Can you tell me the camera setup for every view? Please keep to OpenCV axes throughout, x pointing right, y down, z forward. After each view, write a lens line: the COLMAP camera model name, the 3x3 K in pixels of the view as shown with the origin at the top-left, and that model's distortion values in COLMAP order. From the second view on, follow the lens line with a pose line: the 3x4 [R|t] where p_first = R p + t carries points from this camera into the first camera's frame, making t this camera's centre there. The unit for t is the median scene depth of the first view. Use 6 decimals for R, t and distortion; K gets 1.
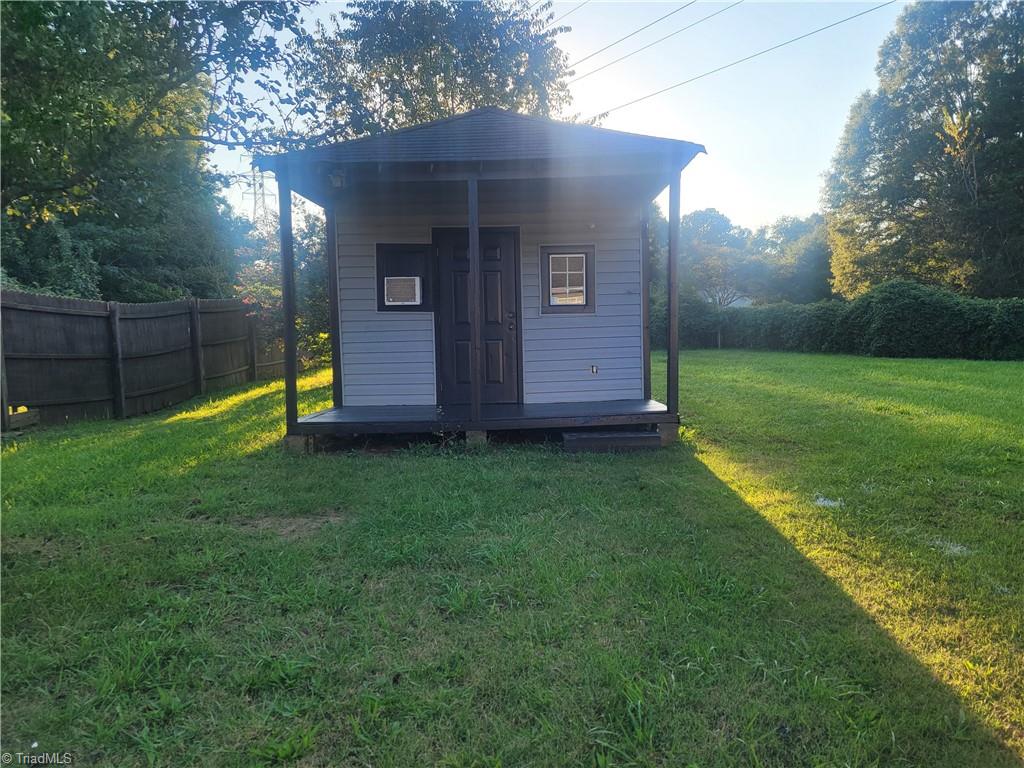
lens RADIAL K [[761.6, 0, 509.1], [0, 761.6, 388.7], [0, 0, 1]] dist [0.039794, -0.014445]
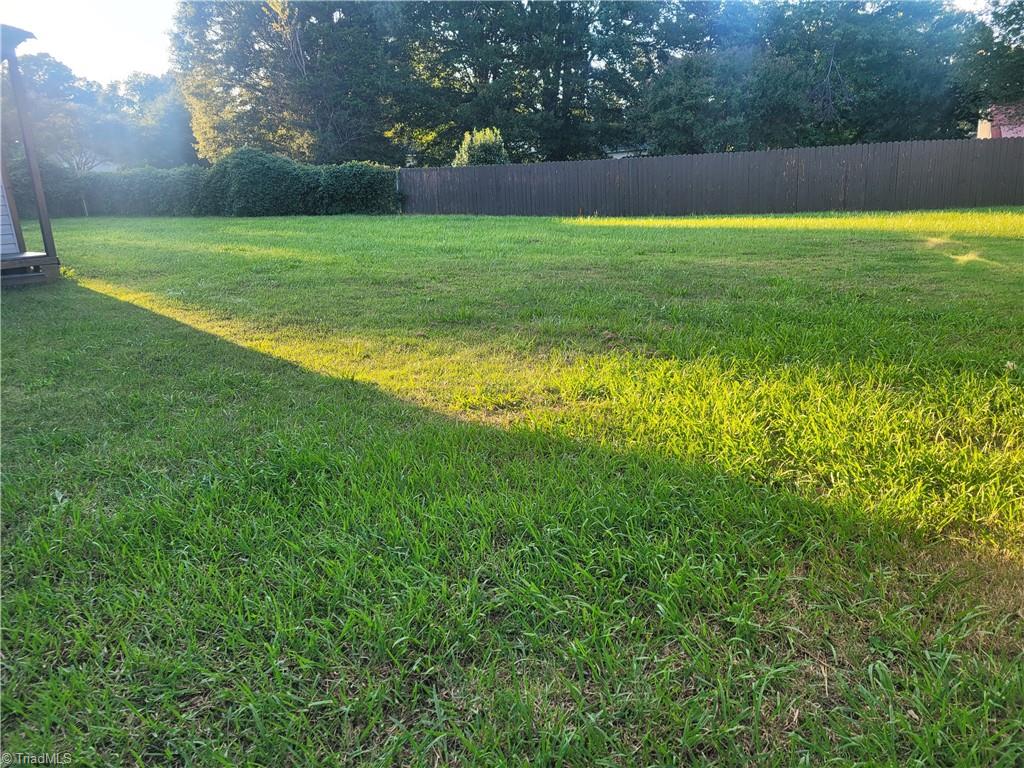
lens RADIAL K [[761.6, 0, 514.4], [0, 761.6, 393.1], [0, 0, 1]] dist [0.039794, -0.014445]
pose [[0.722089, -0.198211, 0.662797, -0.026561], [0.081807, 0.975819, 0.202696, 0.012661], [-0.686946, -0.092143, 0.720843, -0.099681]]
